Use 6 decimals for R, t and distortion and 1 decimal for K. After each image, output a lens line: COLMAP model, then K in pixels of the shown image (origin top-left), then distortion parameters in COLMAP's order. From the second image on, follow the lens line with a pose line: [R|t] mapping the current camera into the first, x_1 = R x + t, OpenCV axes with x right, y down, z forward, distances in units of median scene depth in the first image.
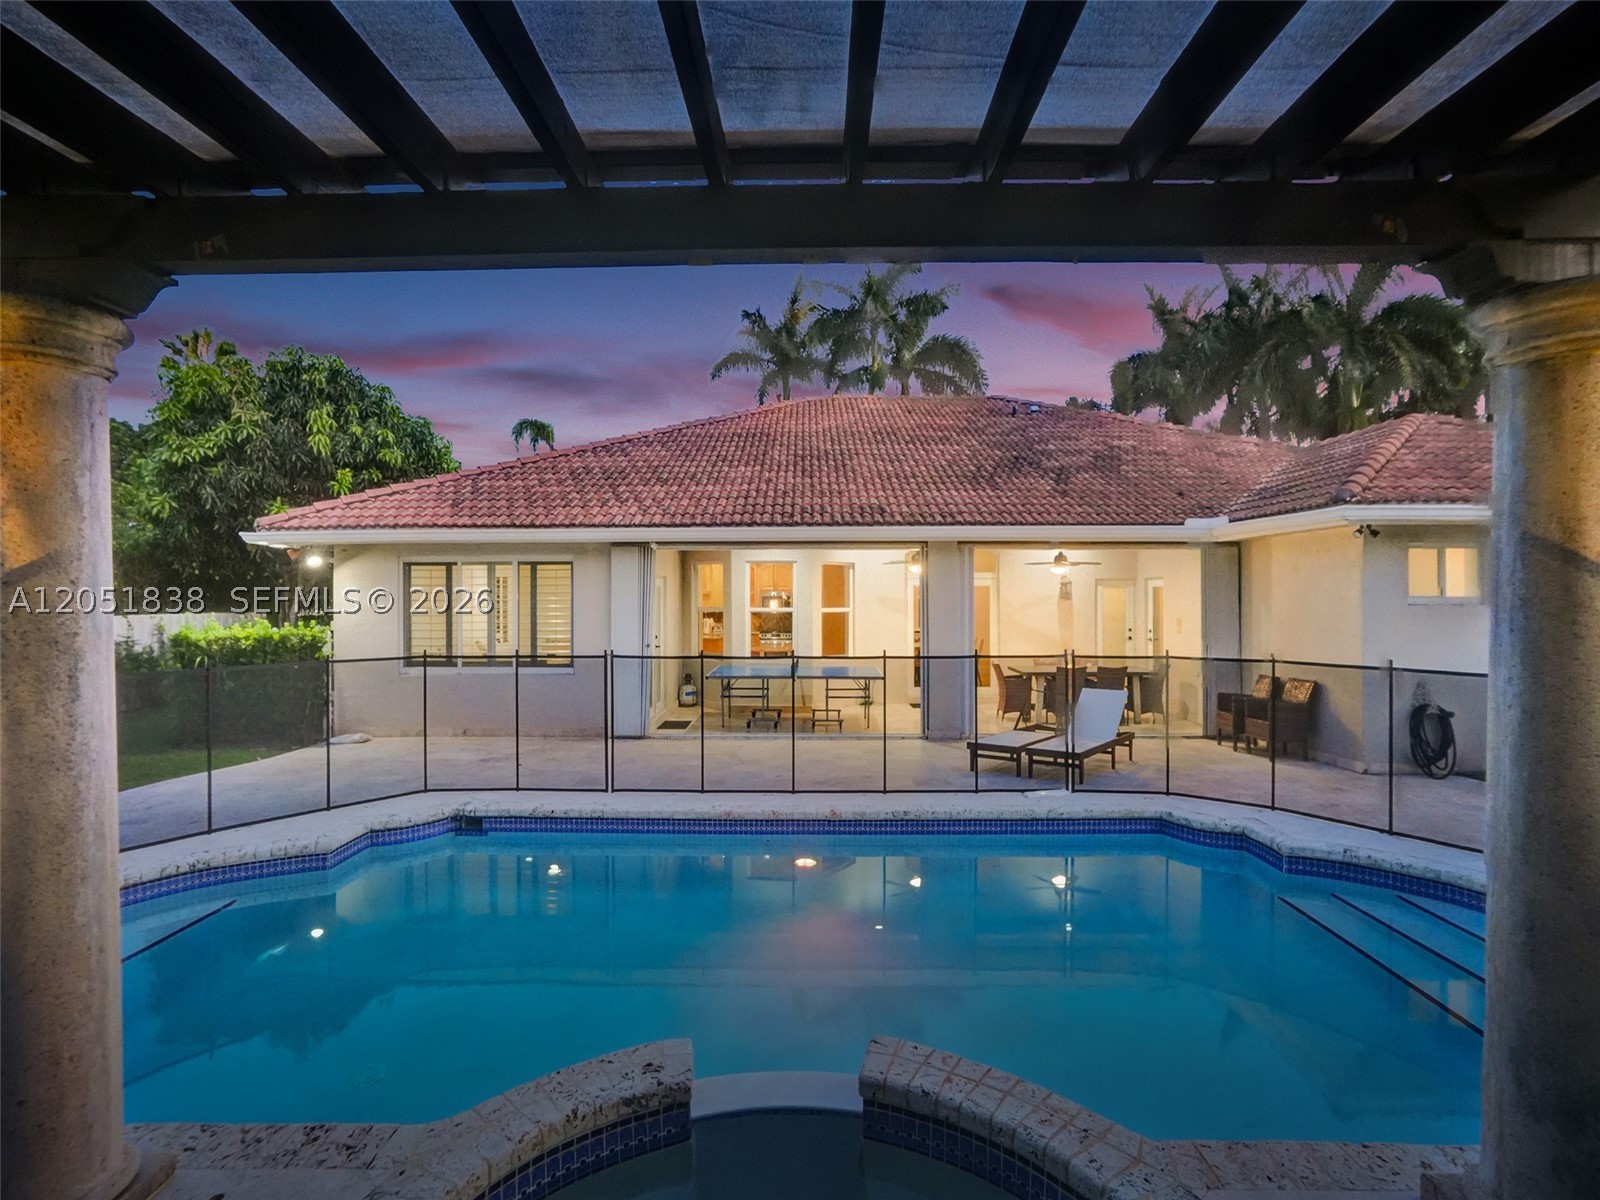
lens RADIAL K [[744.5, 0, 800.0], [0, 744.5, 600.0], [0, 0, 1]] dist [-0.020667, -0.000253]
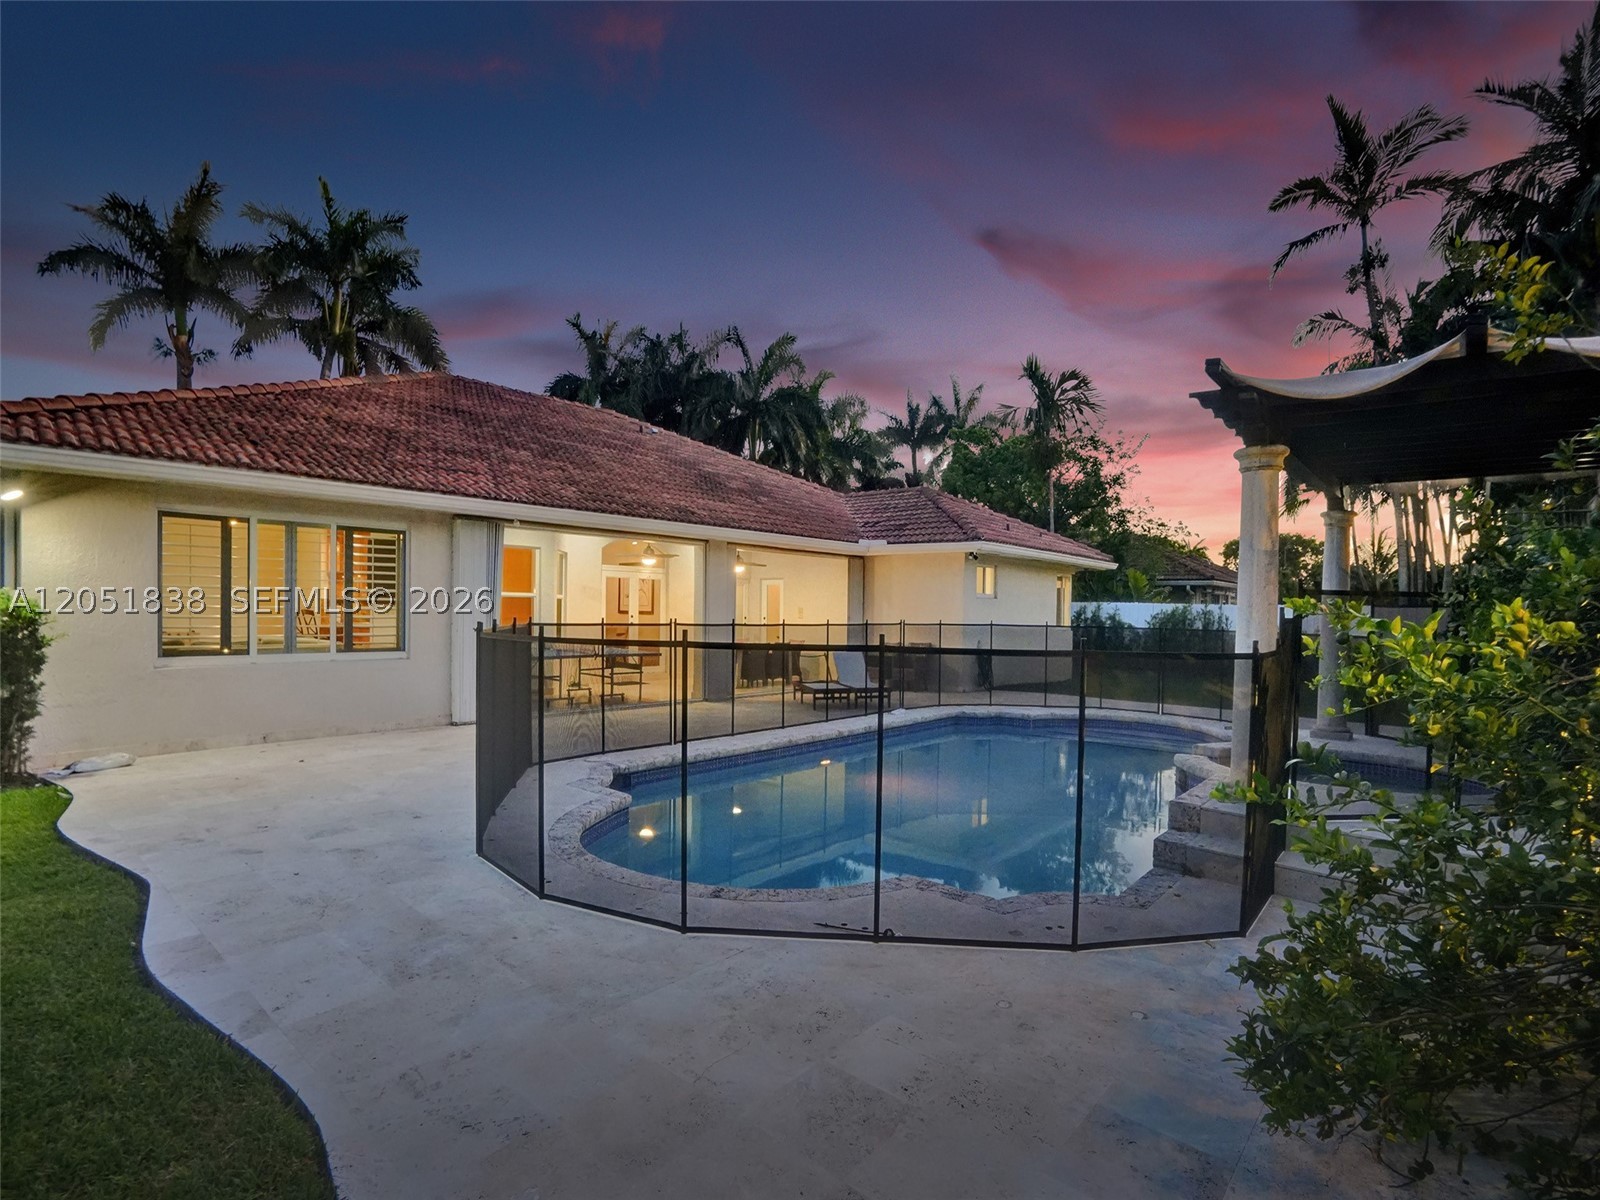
lens RADIAL K [[744.5, 0, 800.0], [0, 744.5, 600.0], [0, 0, 1]] dist [-0.020667, -0.000253]
pose [[0.673642, 0.021361, 0.738749, -0.631527], [-0.017803, 0.999761, -0.012673, 0.032528], [-0.738844, -0.004615, 0.673861, 0.062983]]
